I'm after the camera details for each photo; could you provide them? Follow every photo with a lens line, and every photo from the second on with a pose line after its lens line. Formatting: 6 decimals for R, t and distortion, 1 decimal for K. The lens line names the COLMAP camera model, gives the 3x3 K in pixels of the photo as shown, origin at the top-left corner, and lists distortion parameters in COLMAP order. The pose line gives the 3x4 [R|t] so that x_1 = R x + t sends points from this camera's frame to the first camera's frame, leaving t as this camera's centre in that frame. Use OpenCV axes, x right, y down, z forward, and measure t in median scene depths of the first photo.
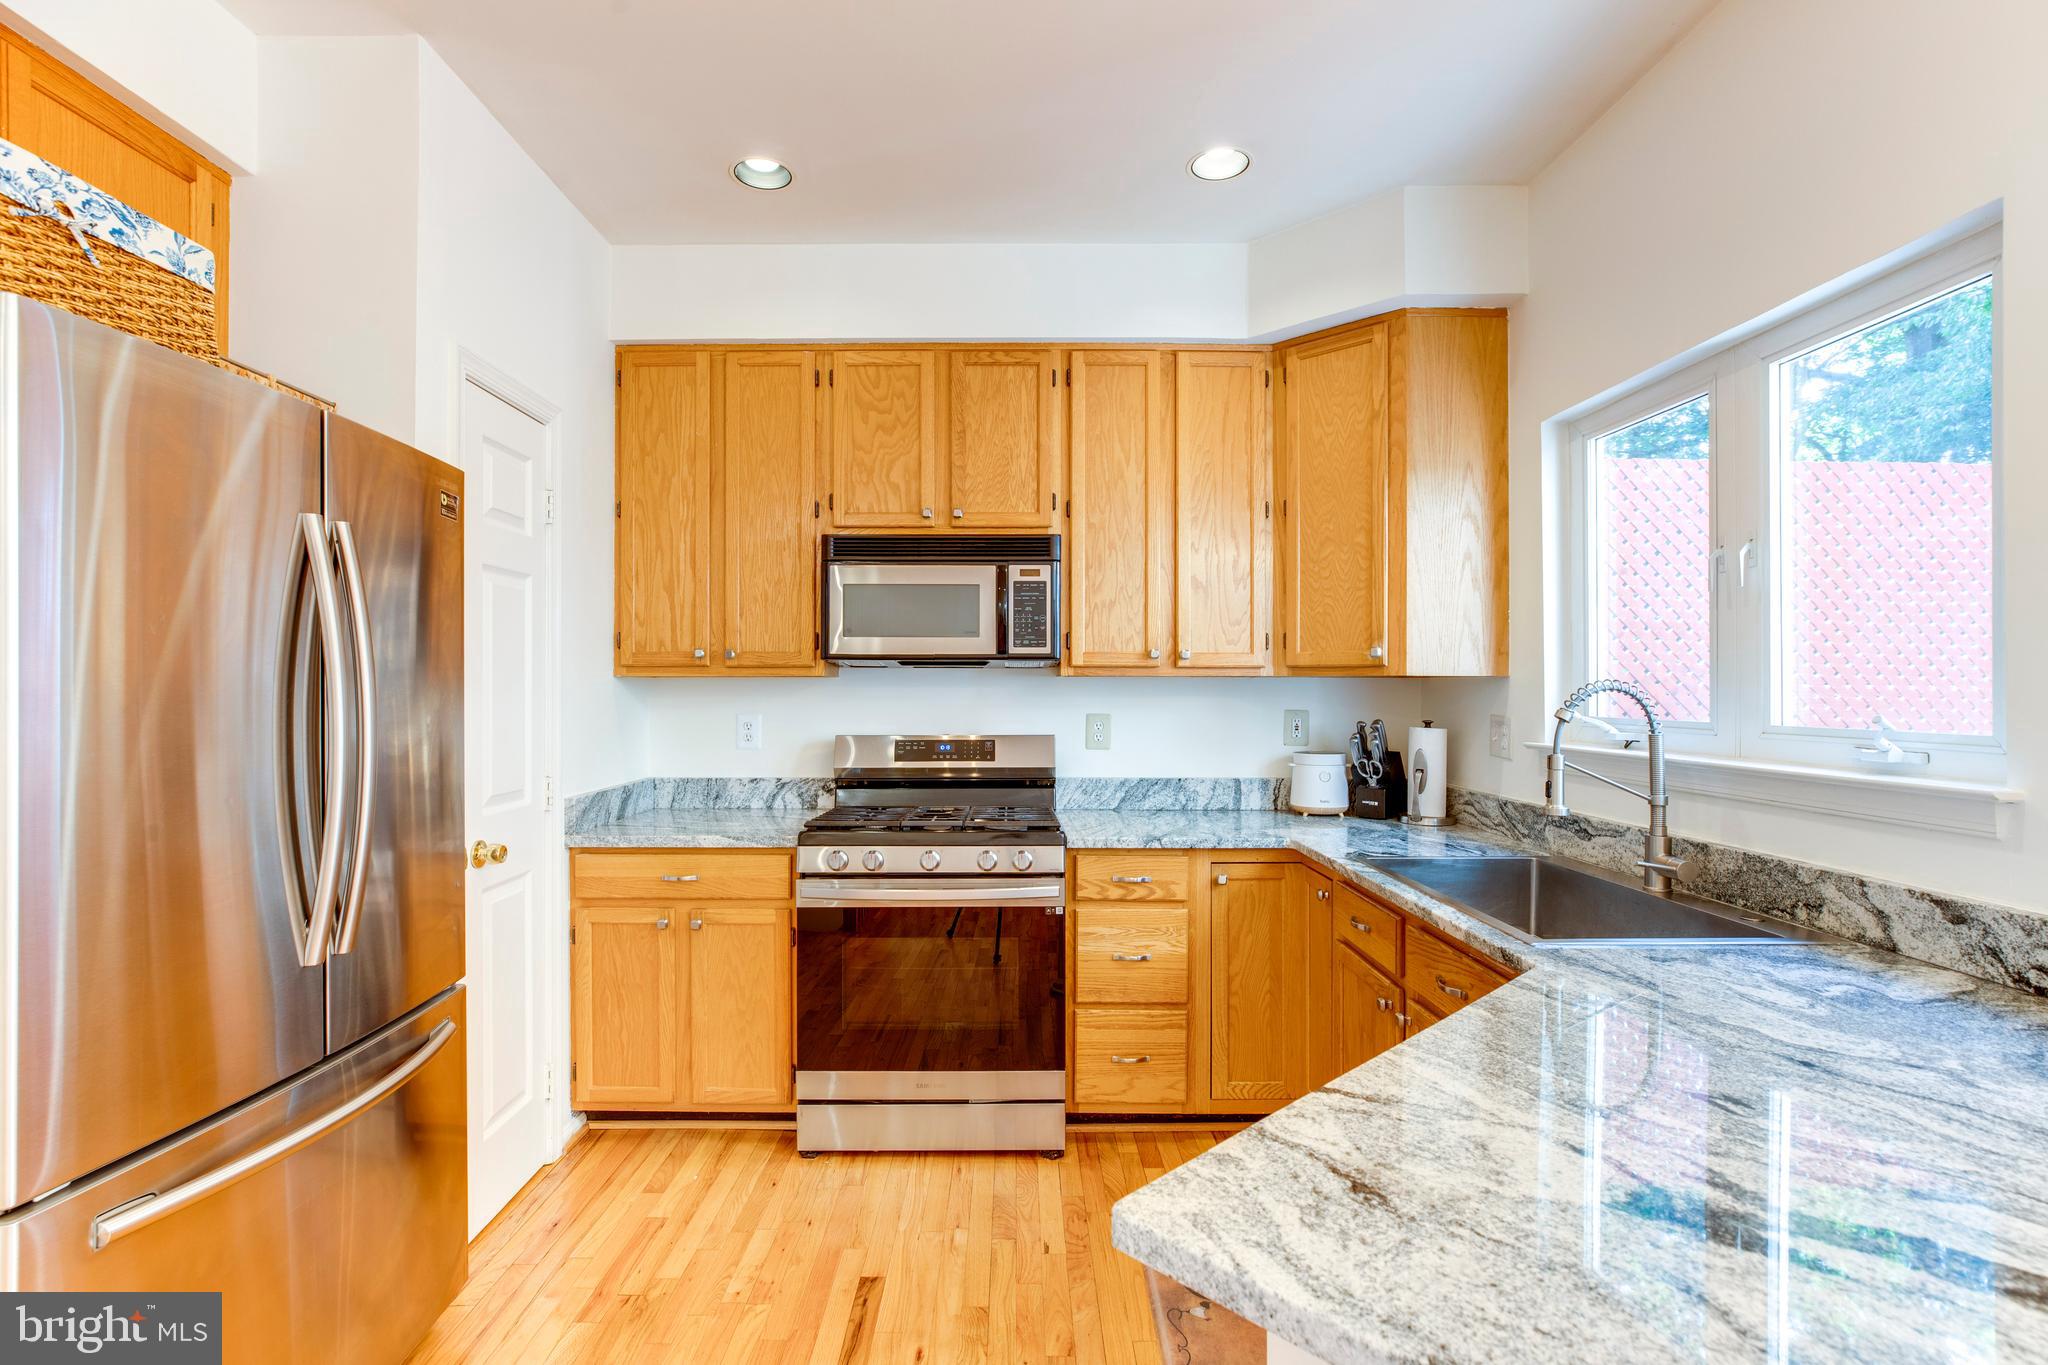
lens RADIAL K [[981.1, 0, 1025.8], [0, 981.1, 680.7], [0, 0, 1]] dist [-0.027055, 0.016281]
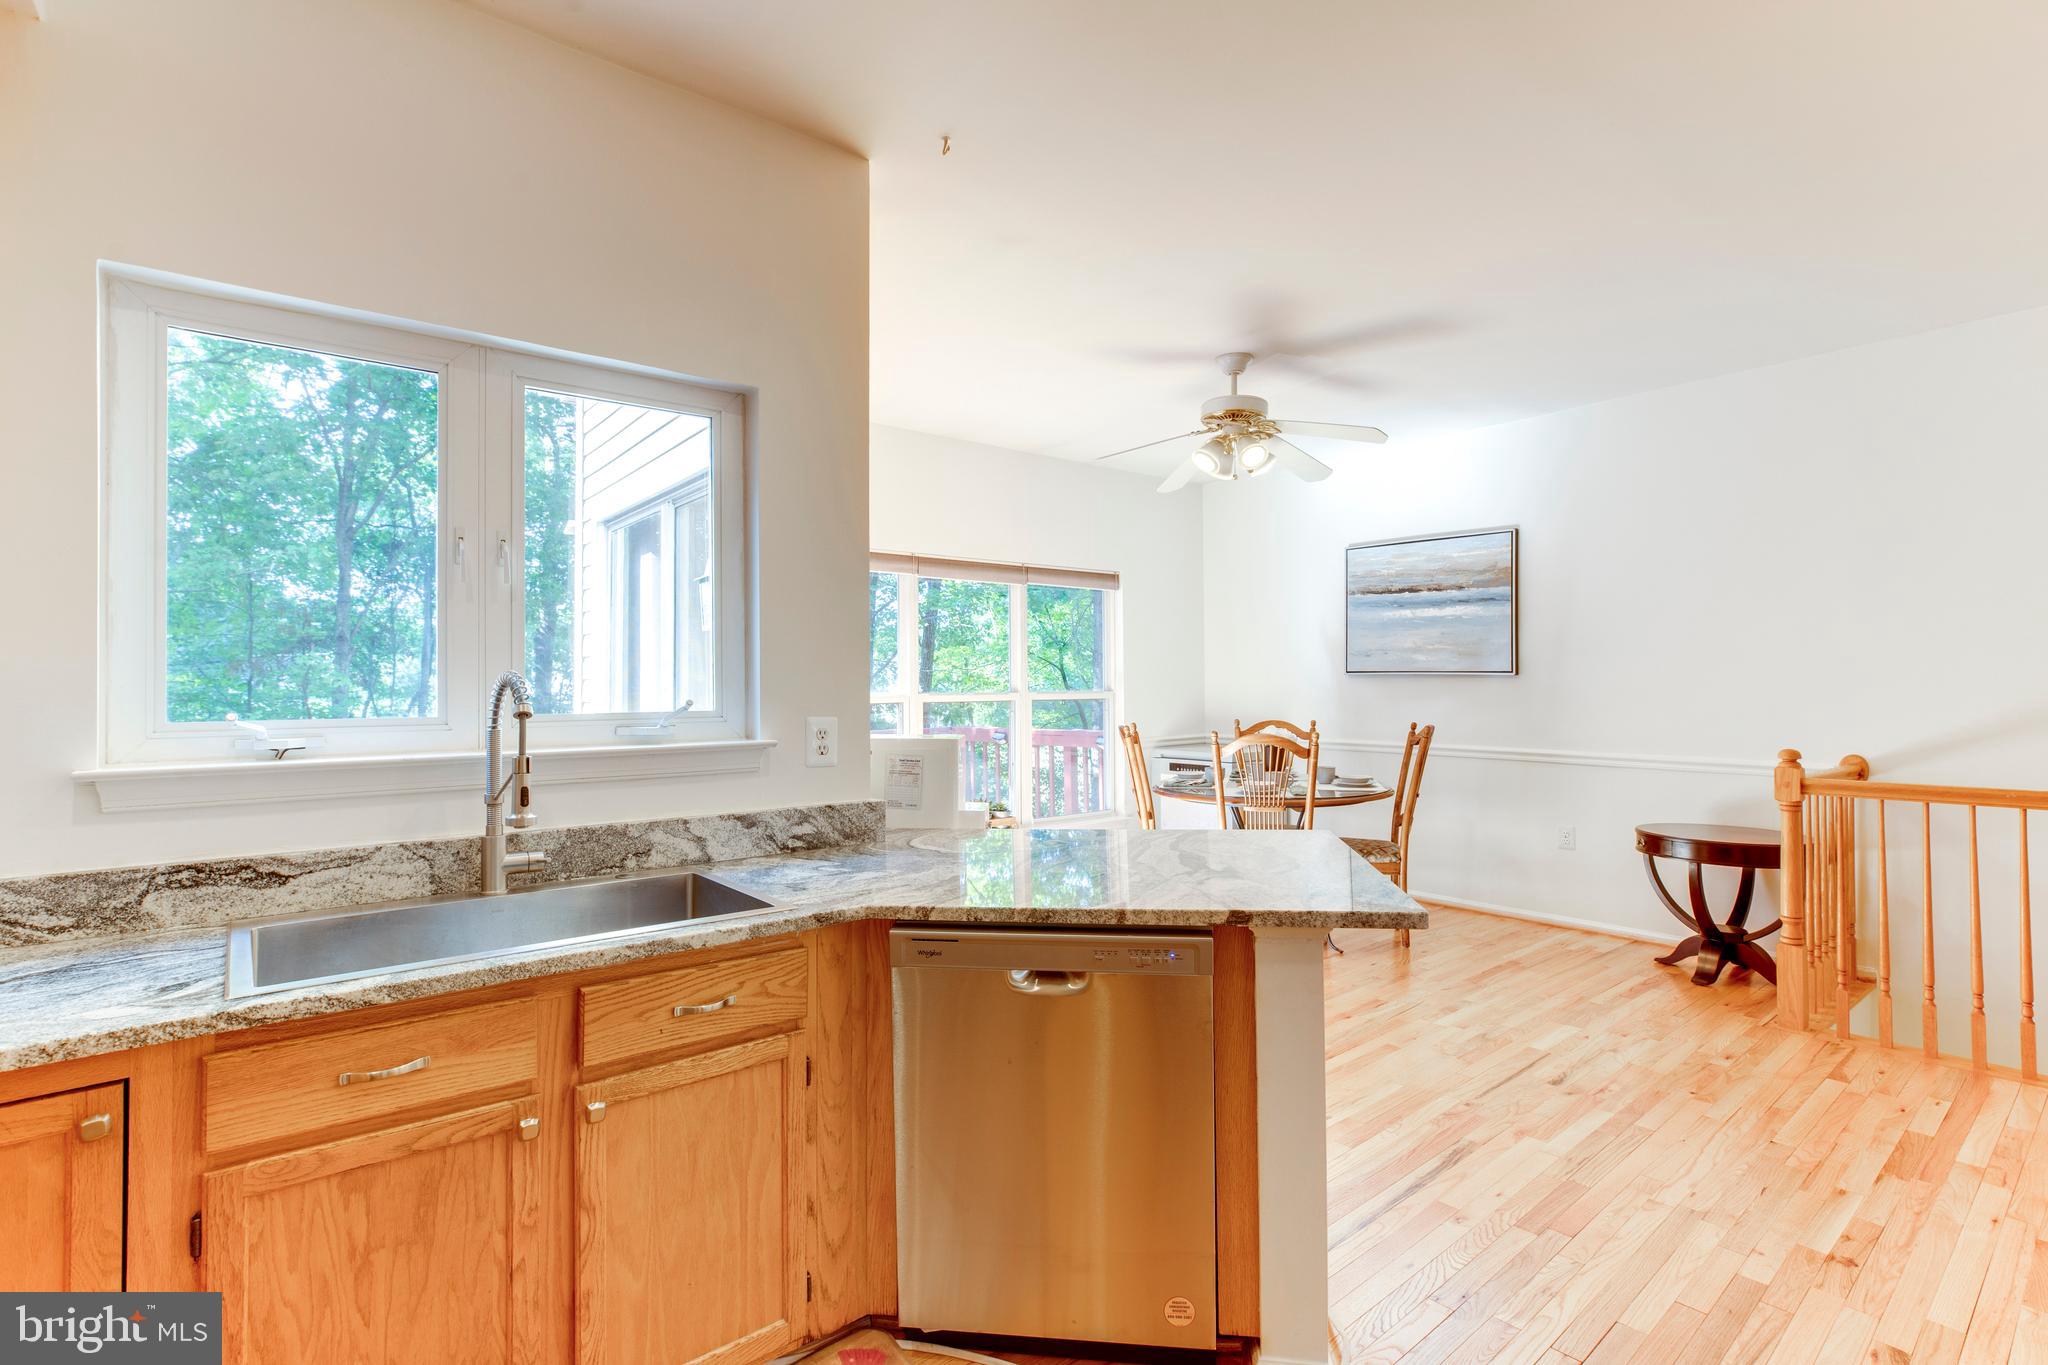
lens RADIAL K [[959.2, 0, 1011.4], [0, 959.2, 681.0], [0, 0, 1]] dist [-0.009280, 0.000468]
pose [[-0.617056, 0.010767, 0.786845, -0.248759], [0.001979, 0.999924, -0.012132, 0.013027], [-0.786917, -0.005929, -0.617031, 0.739368]]
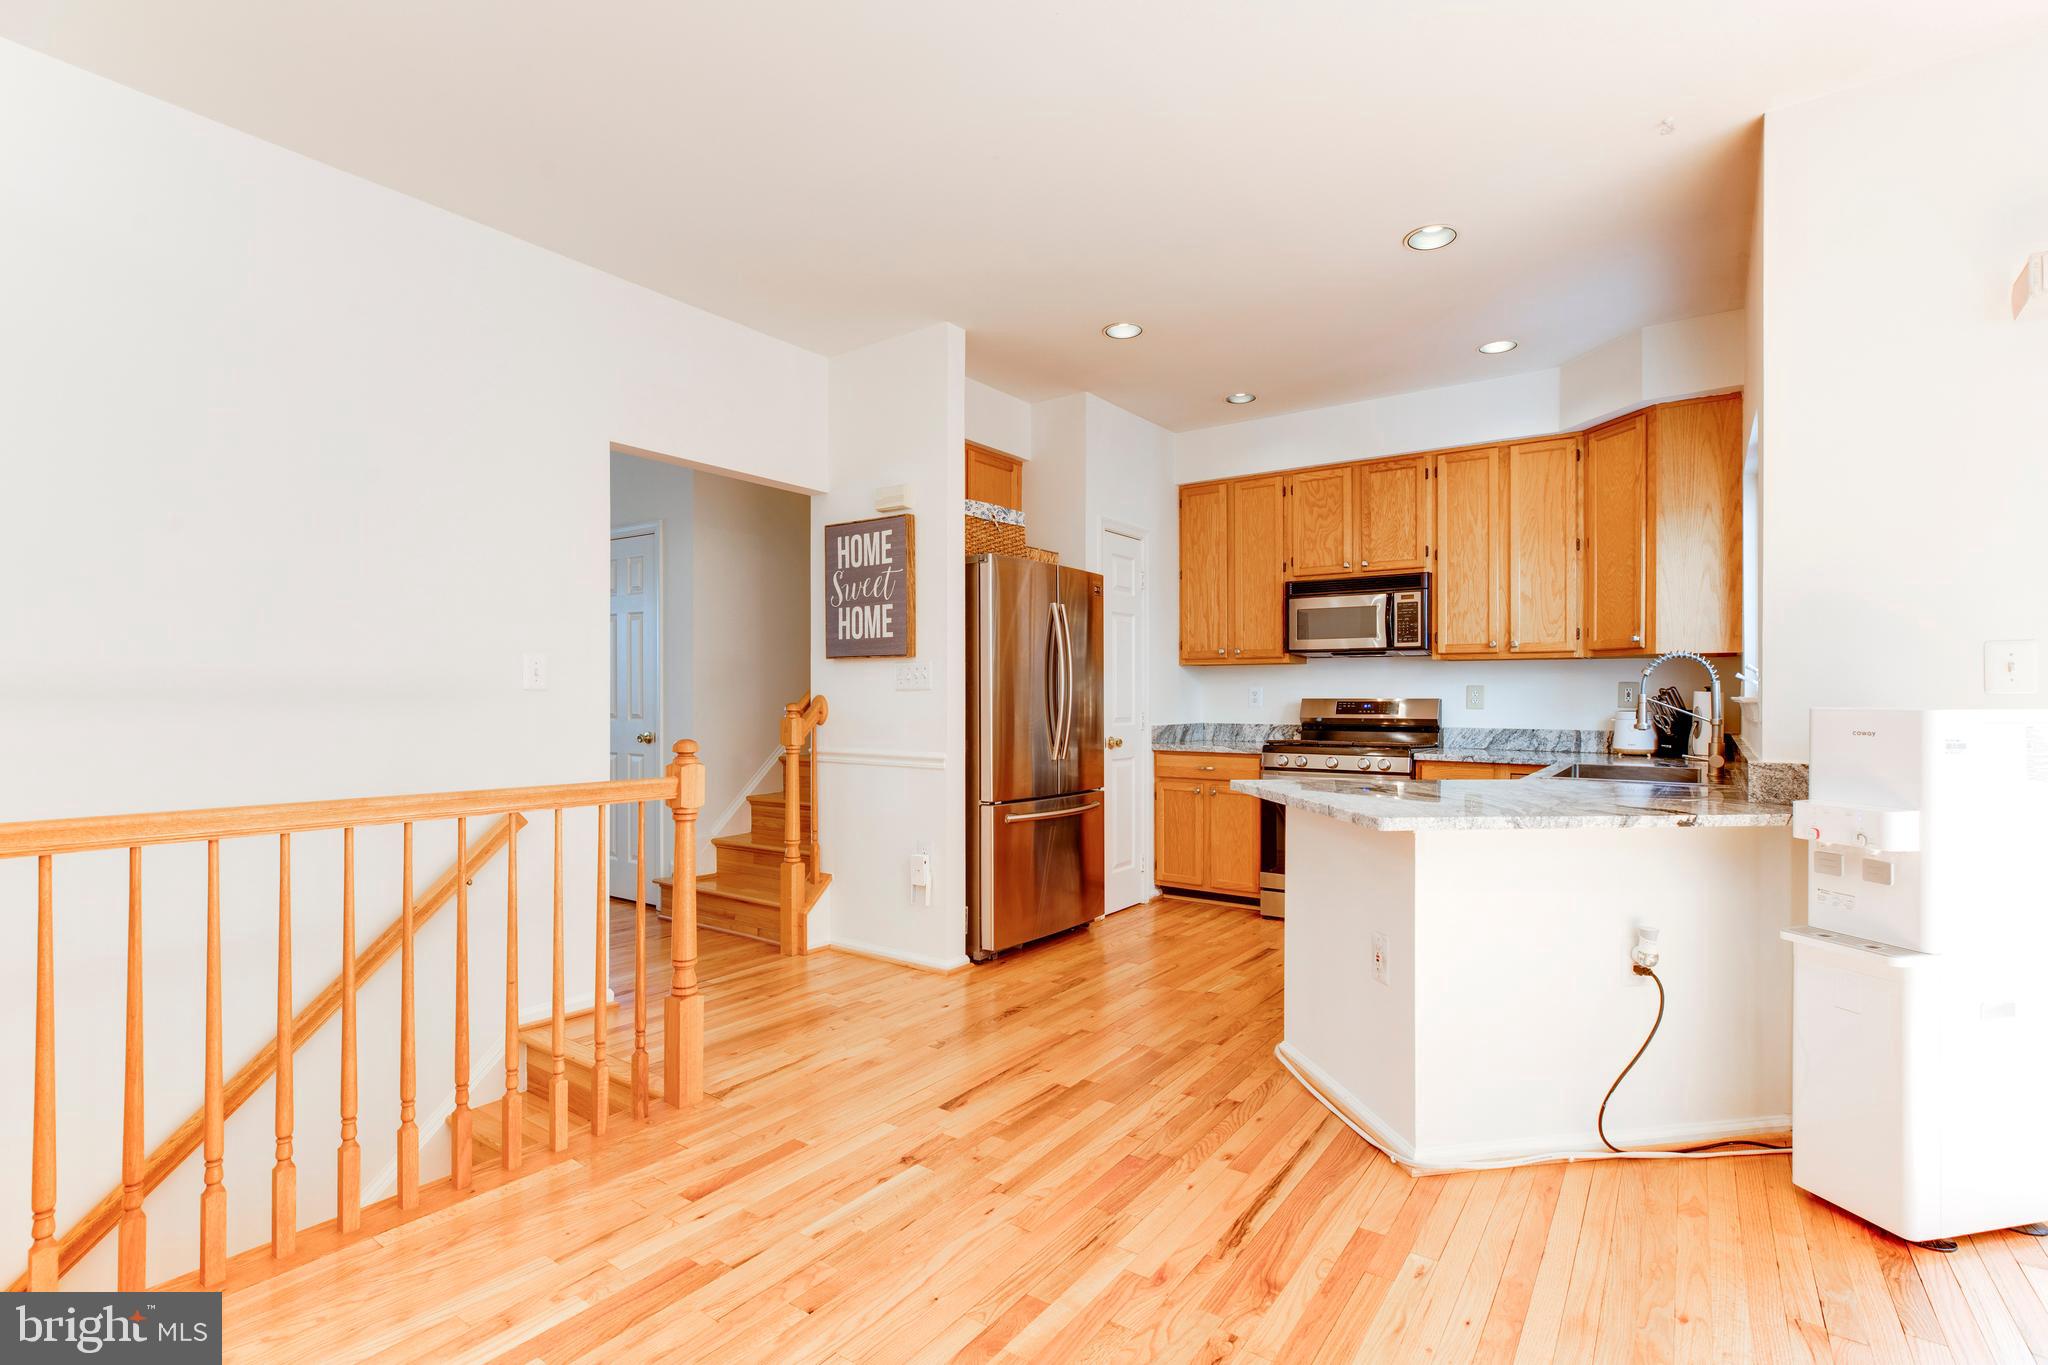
lens RADIAL K [[937.3, 0, 1024.6], [0, 937.3, 690.0], [0, 0, 1]] dist [-0.009829, -0.000033]
pose [[0.806109, -0.000103, -0.591768, 0.412282], [0.003220, 0.999986, 0.004212, 0.036527], [0.591759, -0.005301, 0.806098, -0.635624]]
